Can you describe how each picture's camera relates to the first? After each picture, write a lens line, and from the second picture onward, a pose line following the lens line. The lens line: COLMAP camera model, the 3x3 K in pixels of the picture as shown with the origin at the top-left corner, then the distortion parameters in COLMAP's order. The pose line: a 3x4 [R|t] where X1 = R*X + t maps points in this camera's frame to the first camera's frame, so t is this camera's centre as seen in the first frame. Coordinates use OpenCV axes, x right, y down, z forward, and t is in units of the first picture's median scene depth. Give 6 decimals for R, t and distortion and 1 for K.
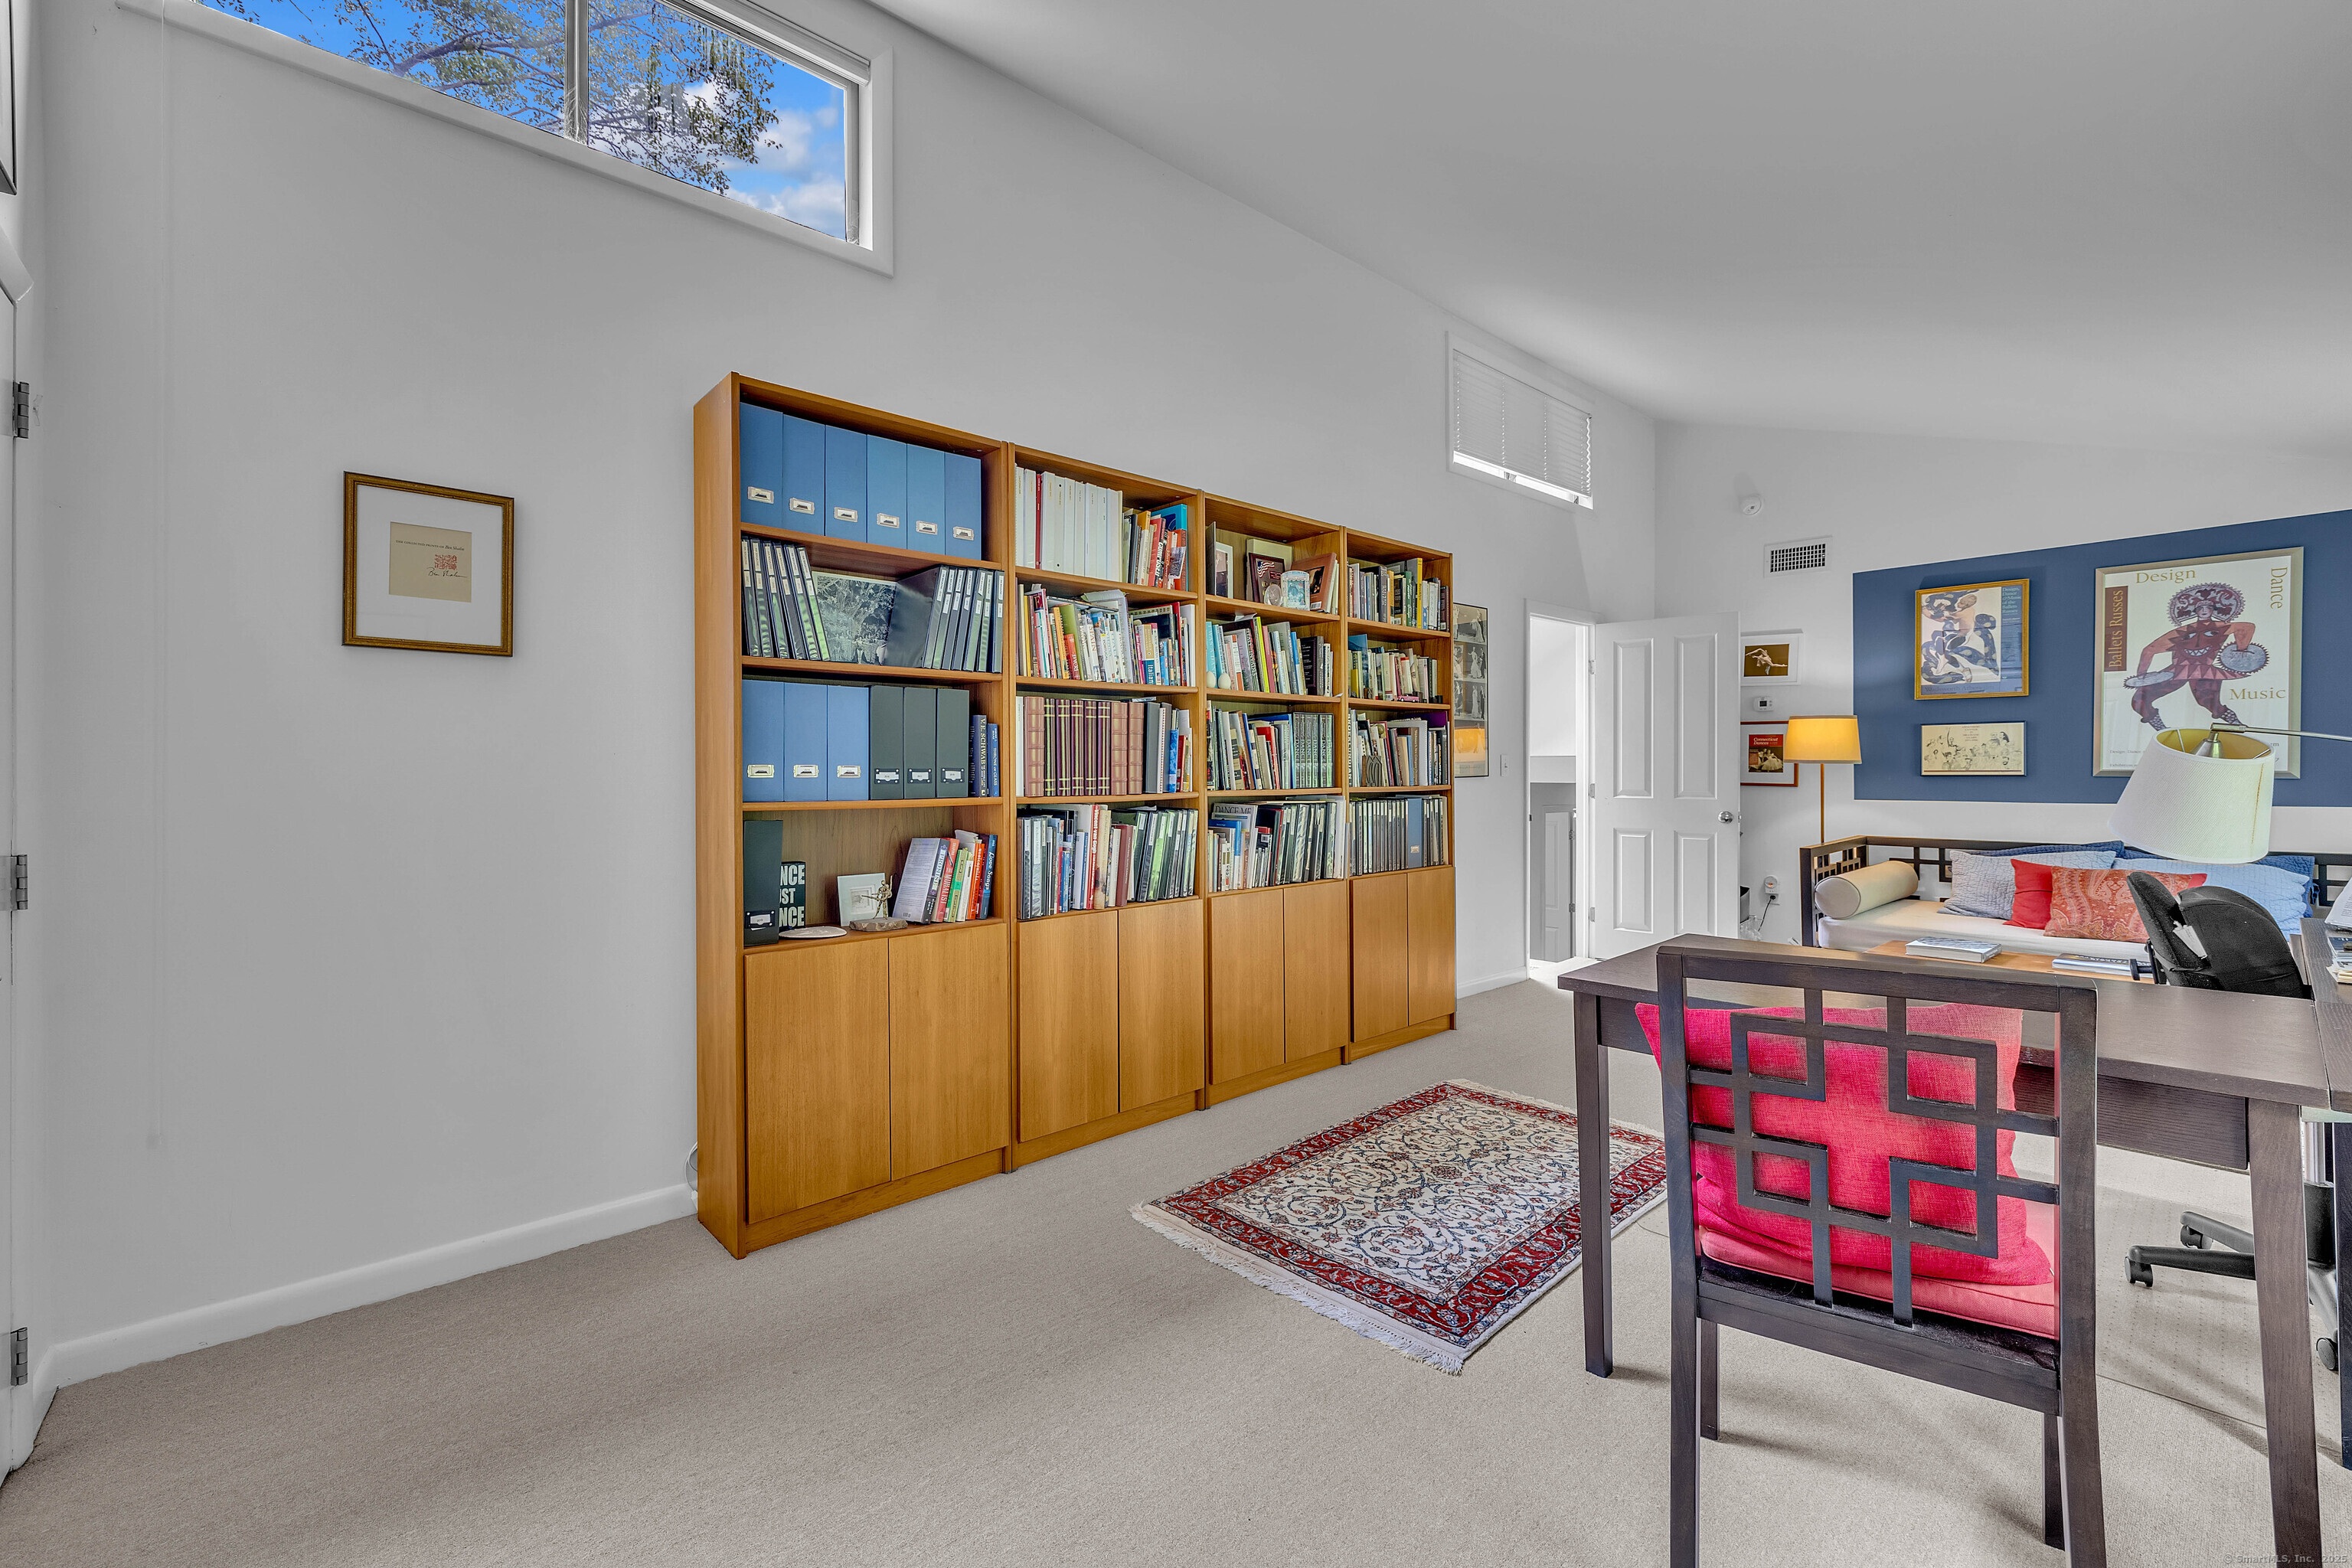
lens RADIAL K [[982.4, 0, 1171.8], [0, 982.4, 770.8], [0, 0, 1]] dist [0.000270, -0.000147]
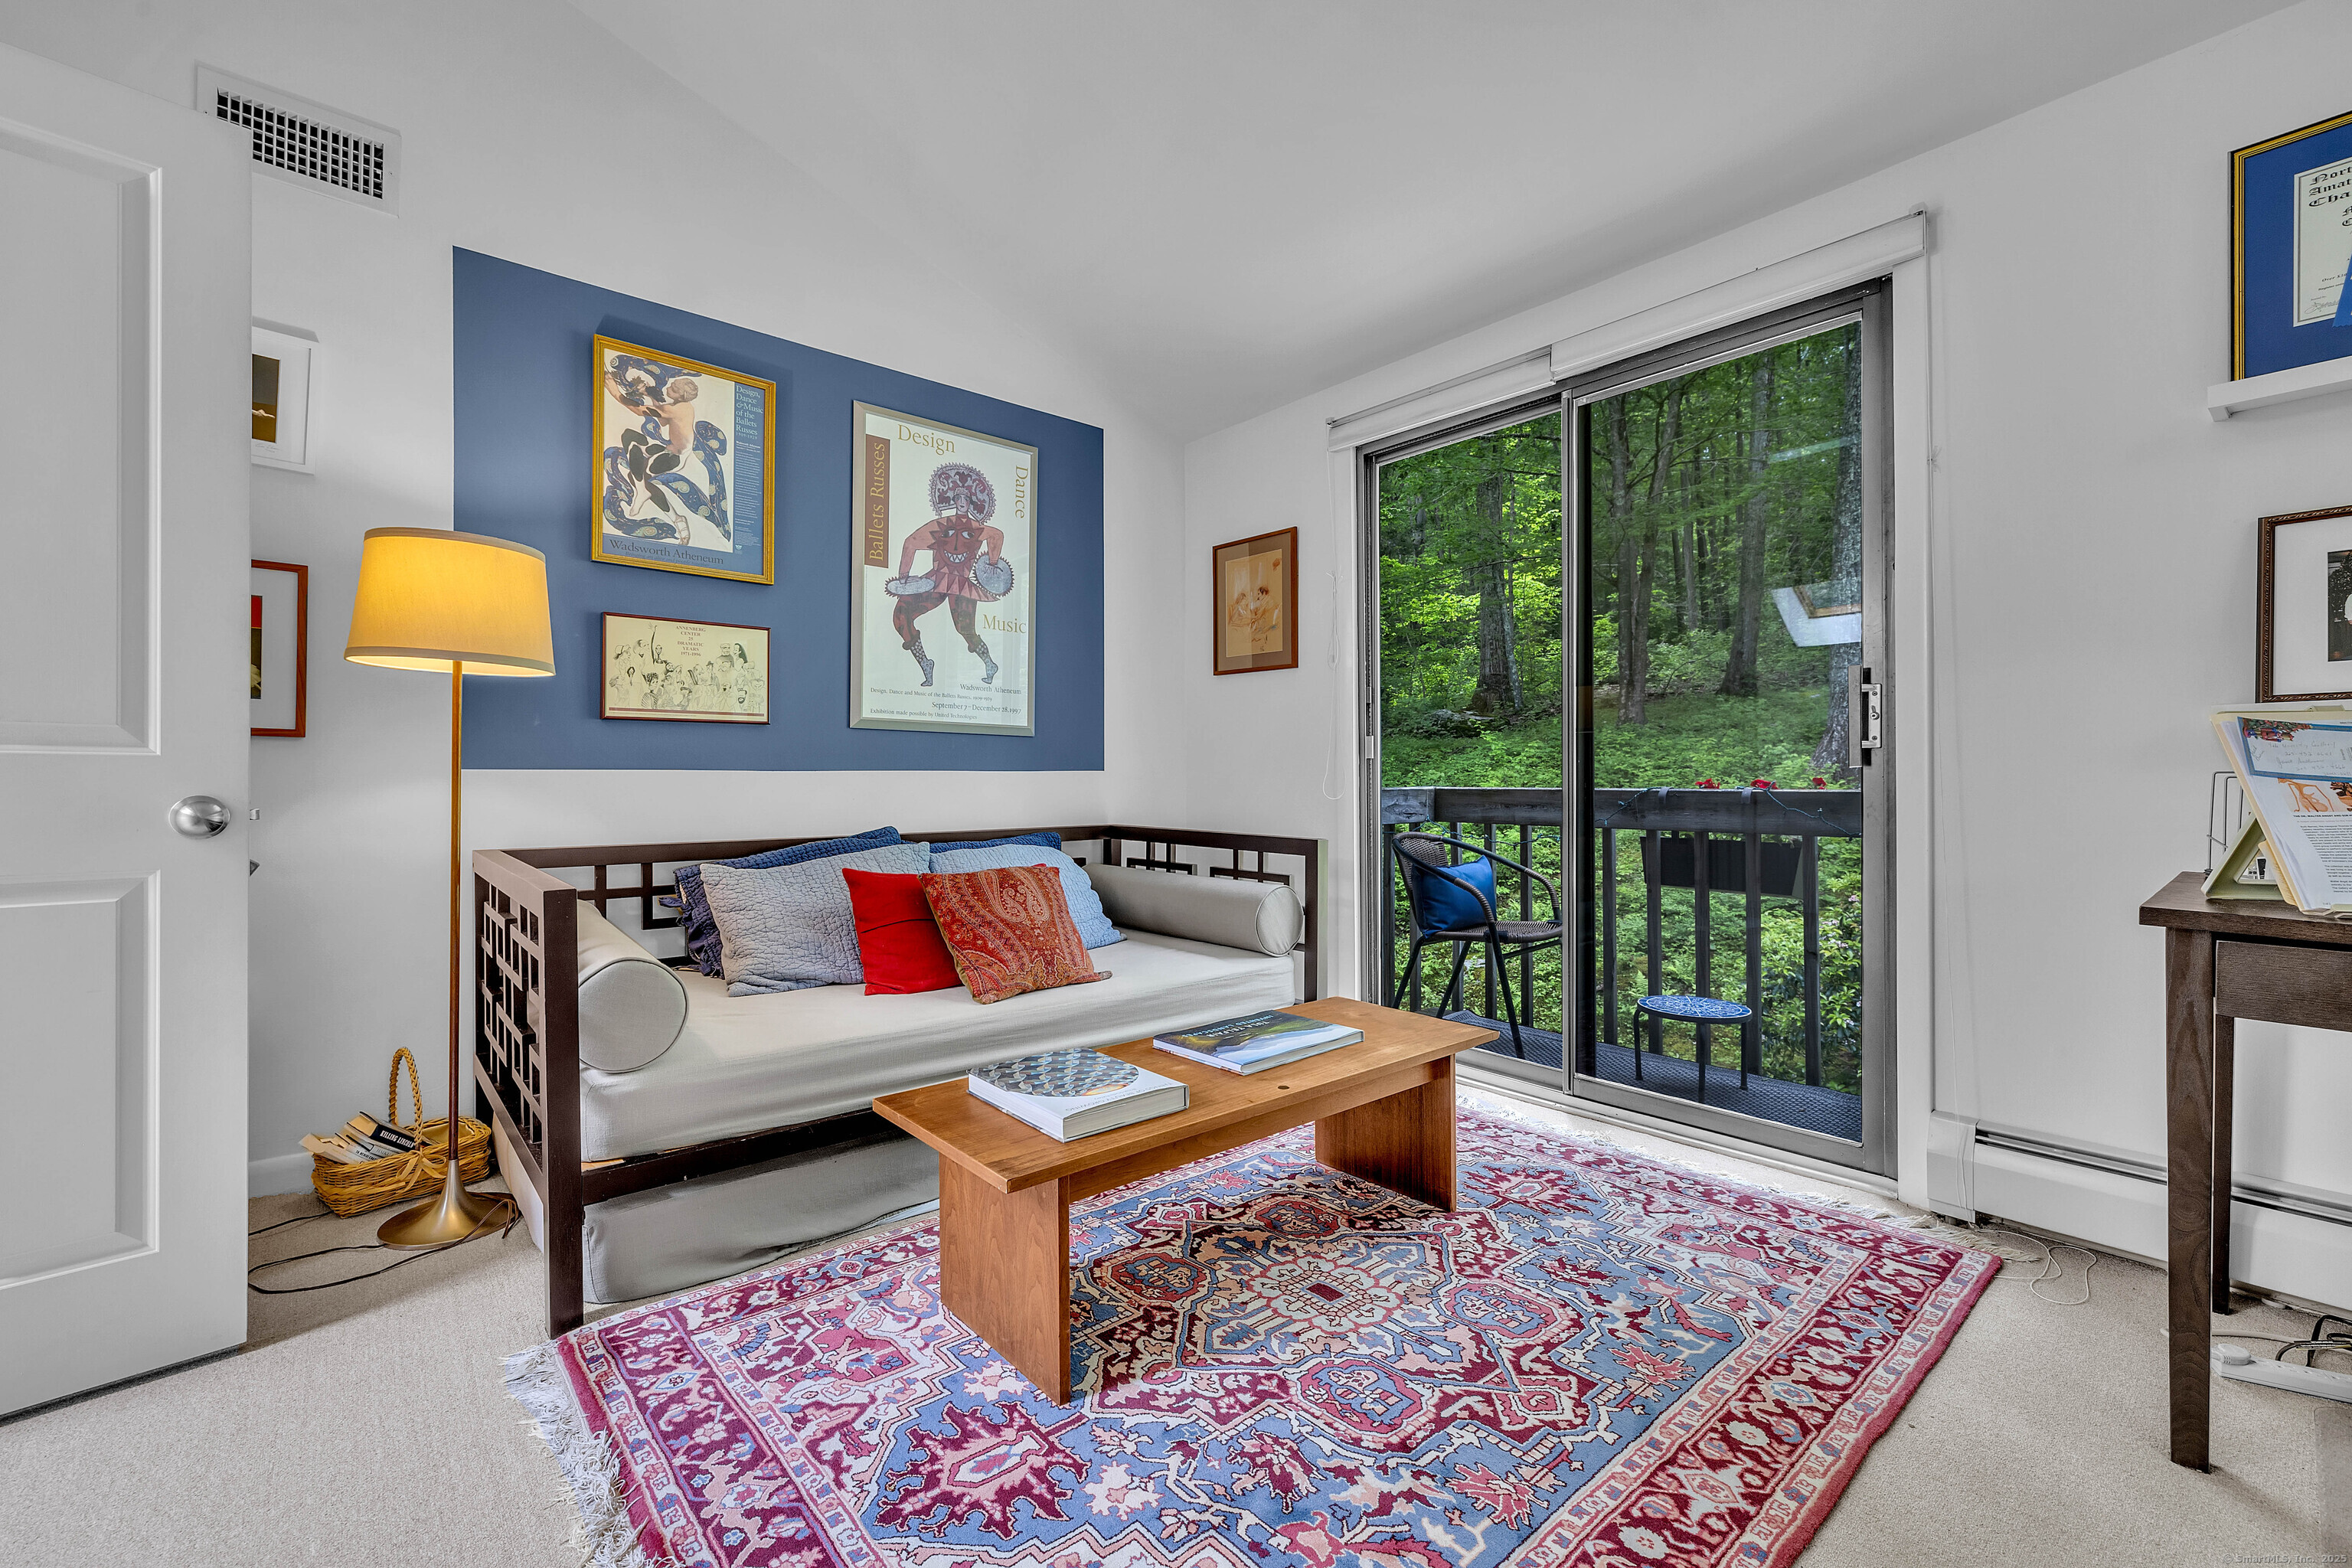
lens RADIAL K [[982.4, 0, 1165.8], [0, 982.4, 784.8], [0, 0, 1]] dist [0.000270, -0.000147]
pose [[0.026164, -0.001034, 0.999657, 0.321403], [0.002696, 0.999996, 0.000963, 0.043870], [-0.999654, 0.002670, 0.026167, 0.806831]]
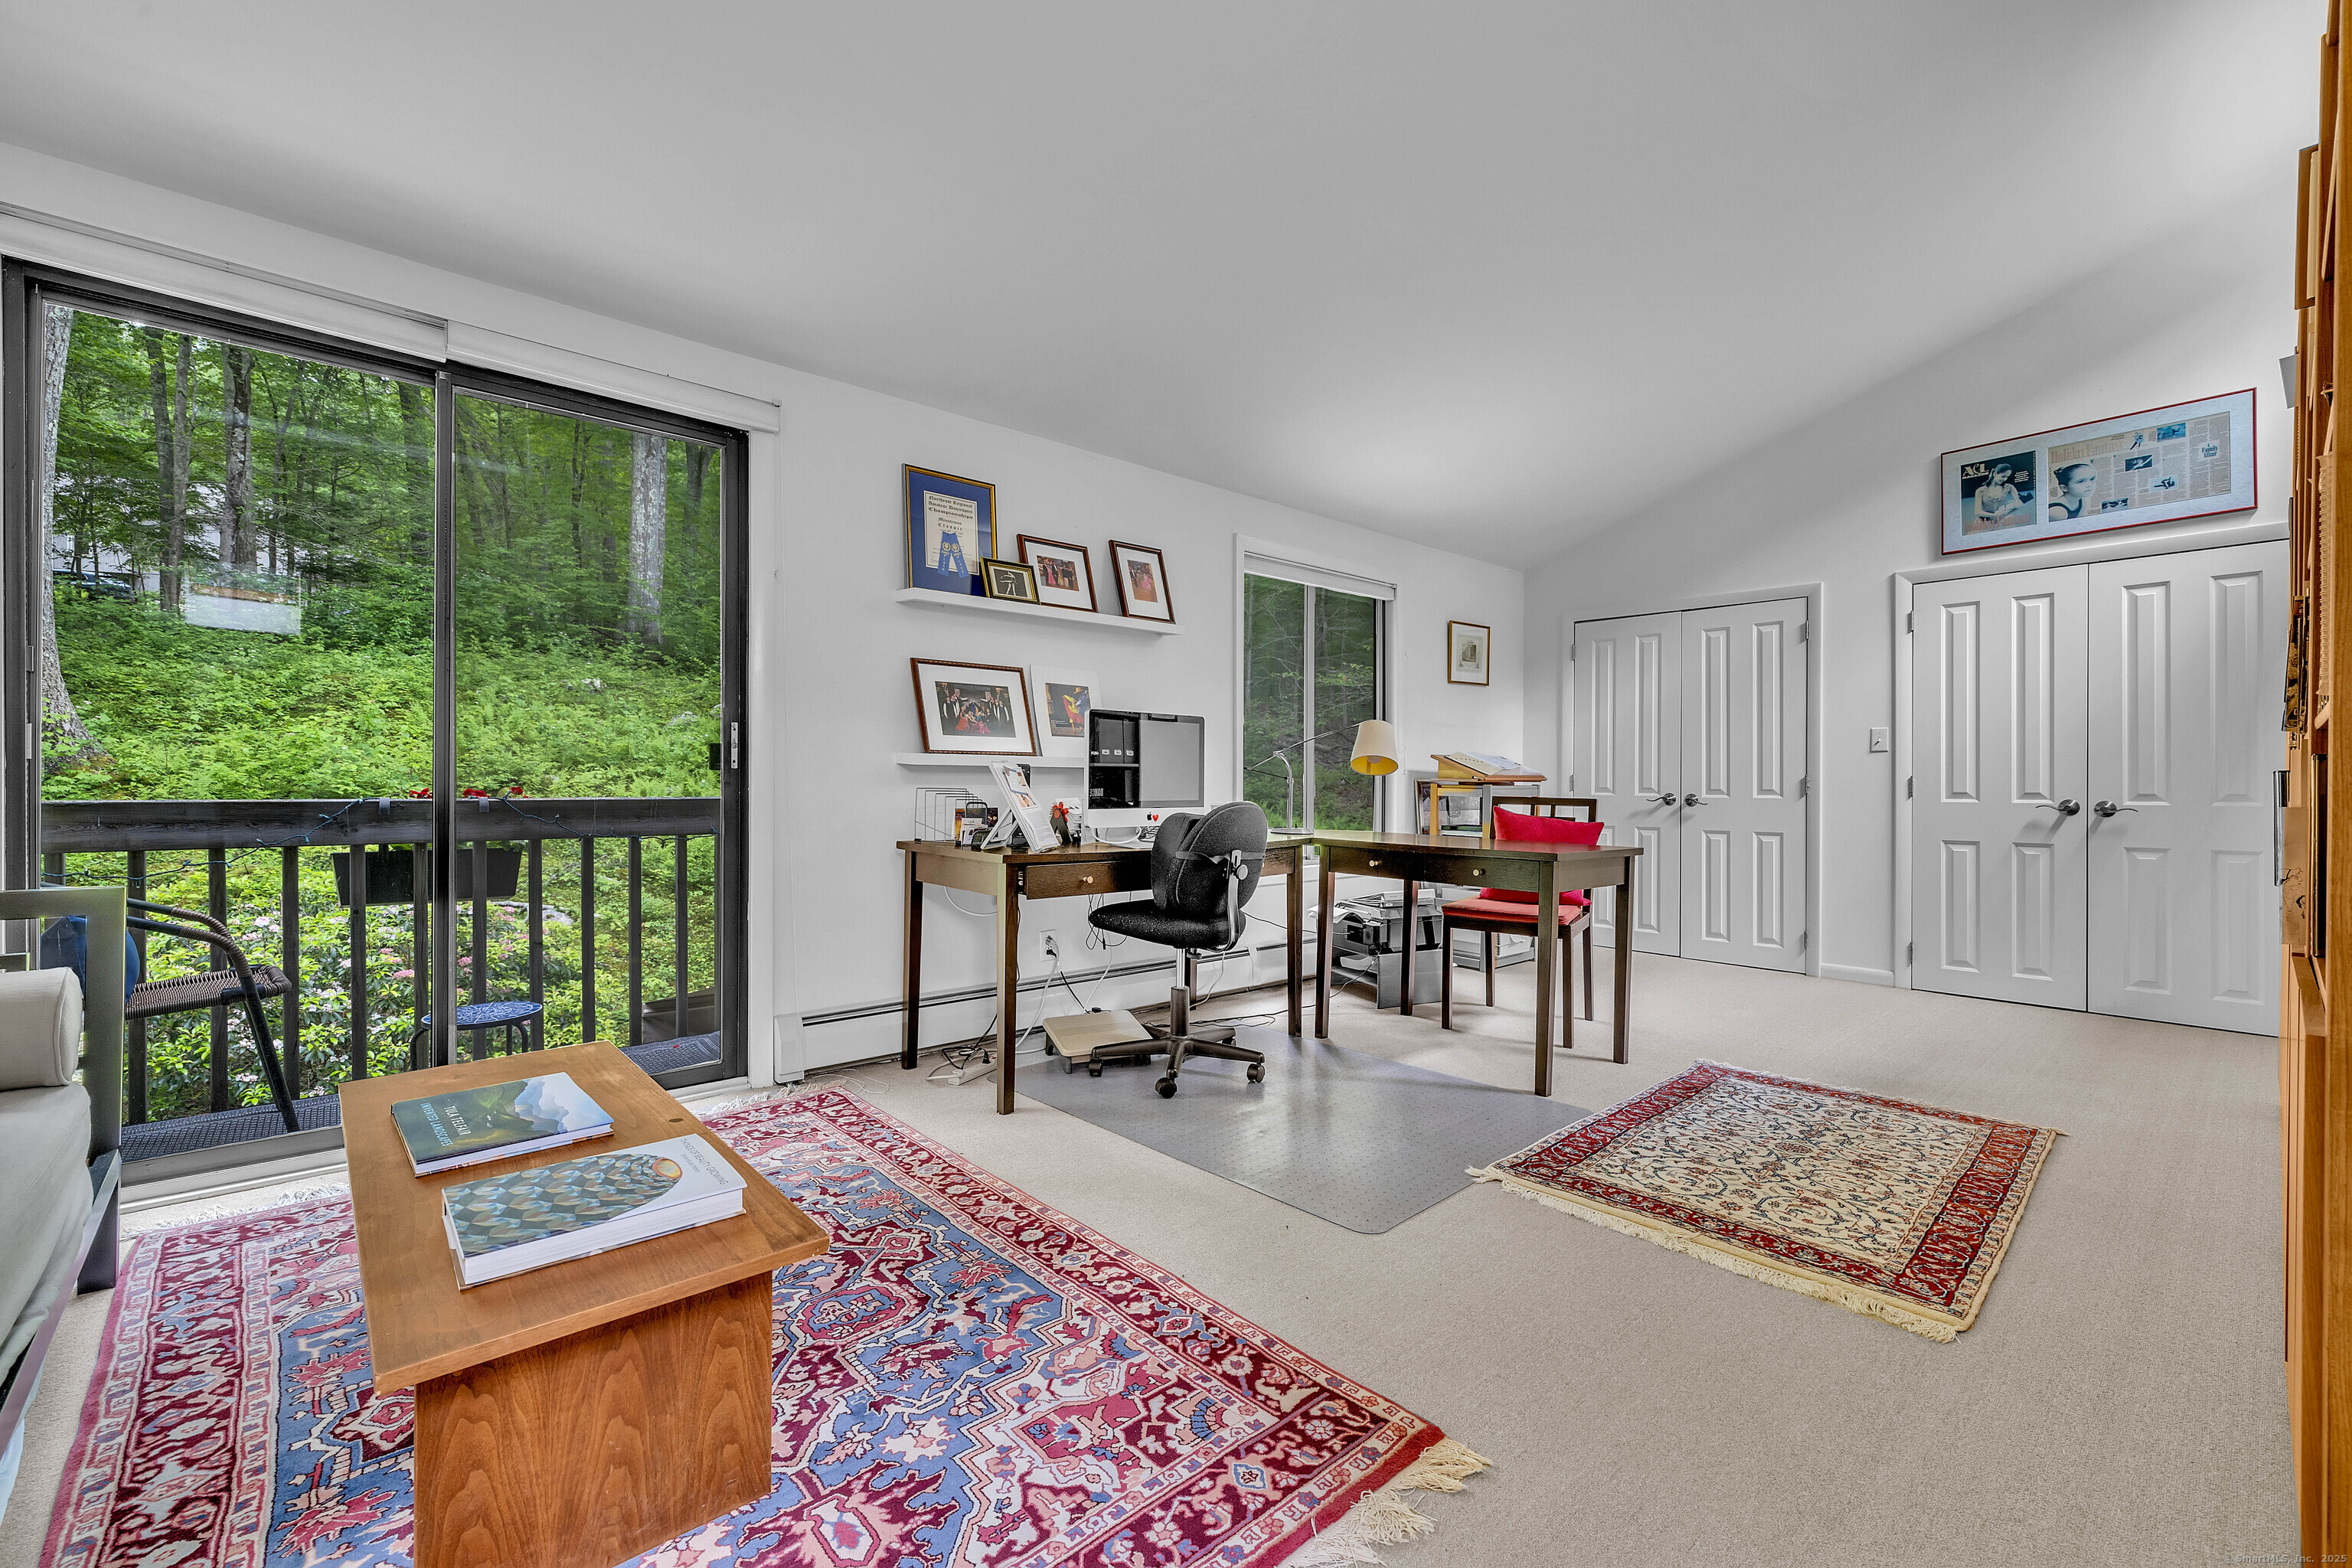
lens RADIAL K [[982.4, 0, 1169.2], [0, 982.4, 784.3], [0, 0, 1]] dist [0.000270, -0.000147]
pose [[-0.999988, -0.002960, -0.003828, 0.506300], [-0.002972, 0.999991, 0.003131, 0.035416], [0.003819, 0.003142, -0.999988, 1.113660]]
